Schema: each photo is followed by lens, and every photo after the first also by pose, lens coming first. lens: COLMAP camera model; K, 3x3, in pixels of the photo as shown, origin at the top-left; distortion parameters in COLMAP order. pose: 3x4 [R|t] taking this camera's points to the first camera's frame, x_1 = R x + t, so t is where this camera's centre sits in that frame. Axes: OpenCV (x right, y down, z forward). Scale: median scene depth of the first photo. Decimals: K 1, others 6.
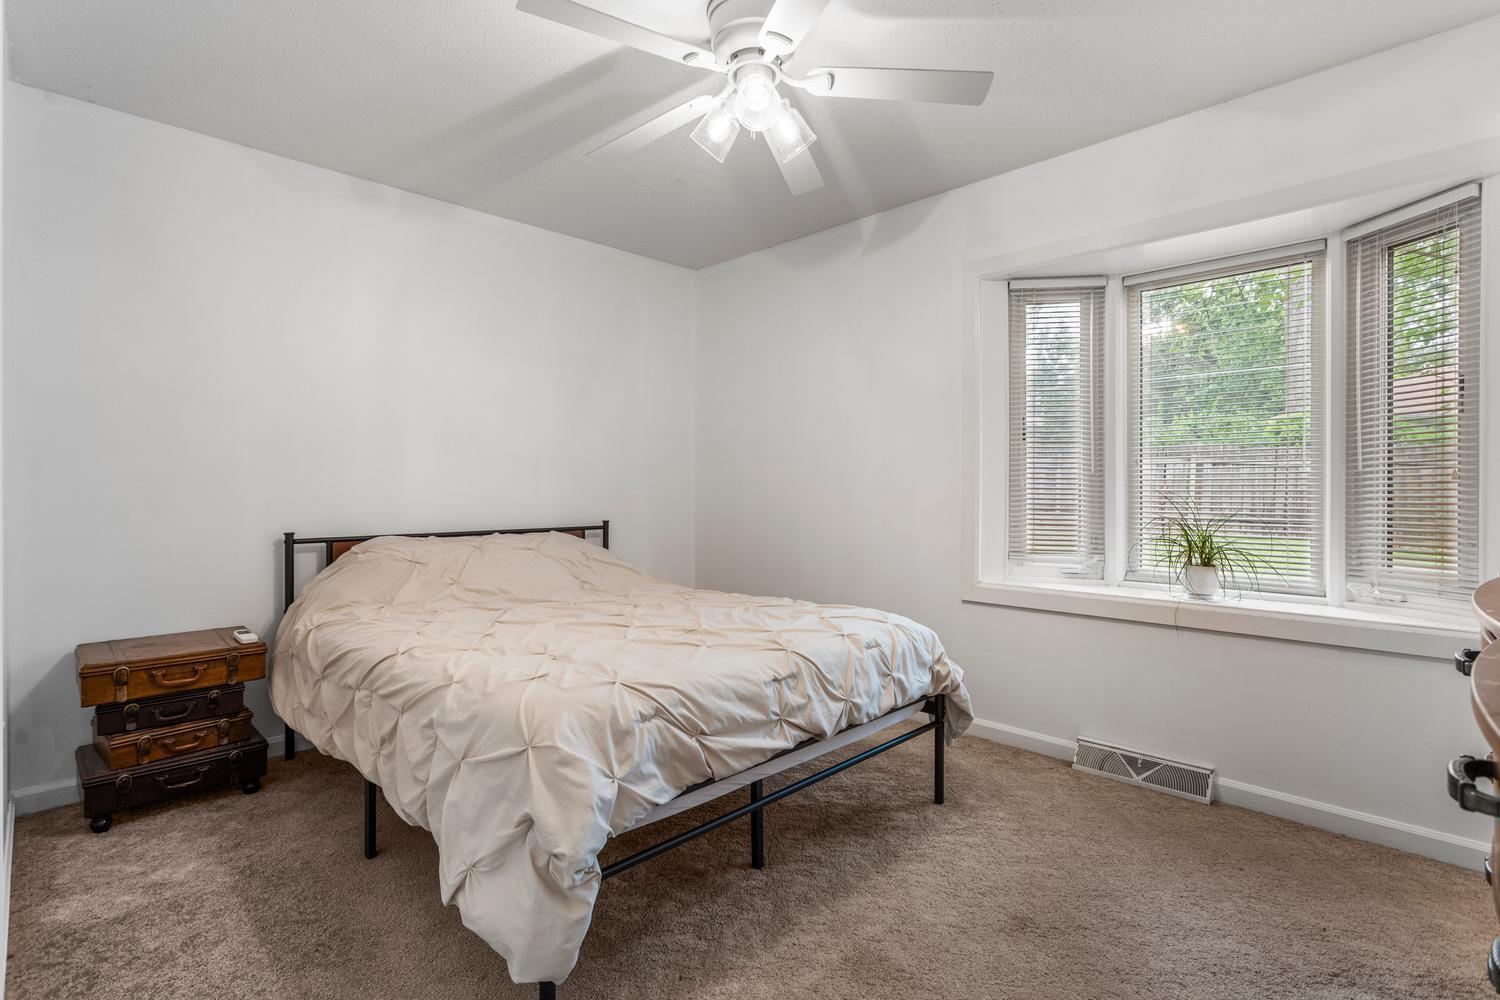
lens RADIAL K [[728.1, 0, 758.3], [0, 728.1, 491.2], [0, 0, 1]] dist [0.006793, -0.001425]
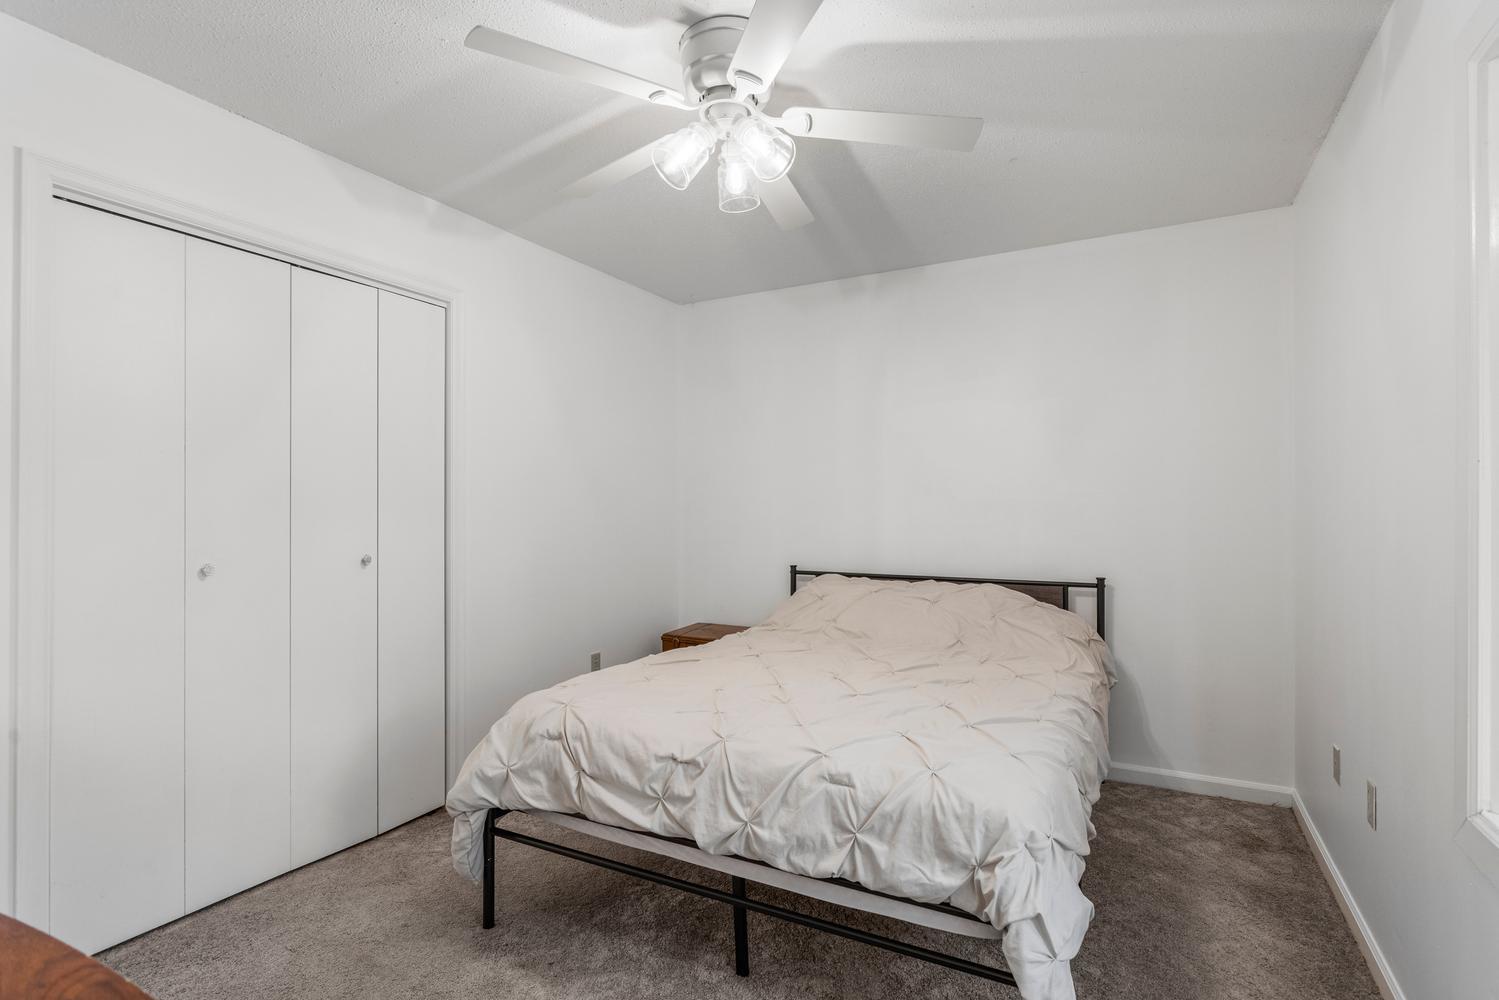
lens RADIAL K [[727.6, 0, 755.9], [0, 727.6, 510.7], [0, 0, 1]] dist [0.006793, -0.001425]
pose [[0.275826, -0.000275, -0.961208, 0.913486], [-0.006032, 0.999980, -0.002018, -0.059568], [0.961189, 0.006355, 0.275818, 0.795118]]
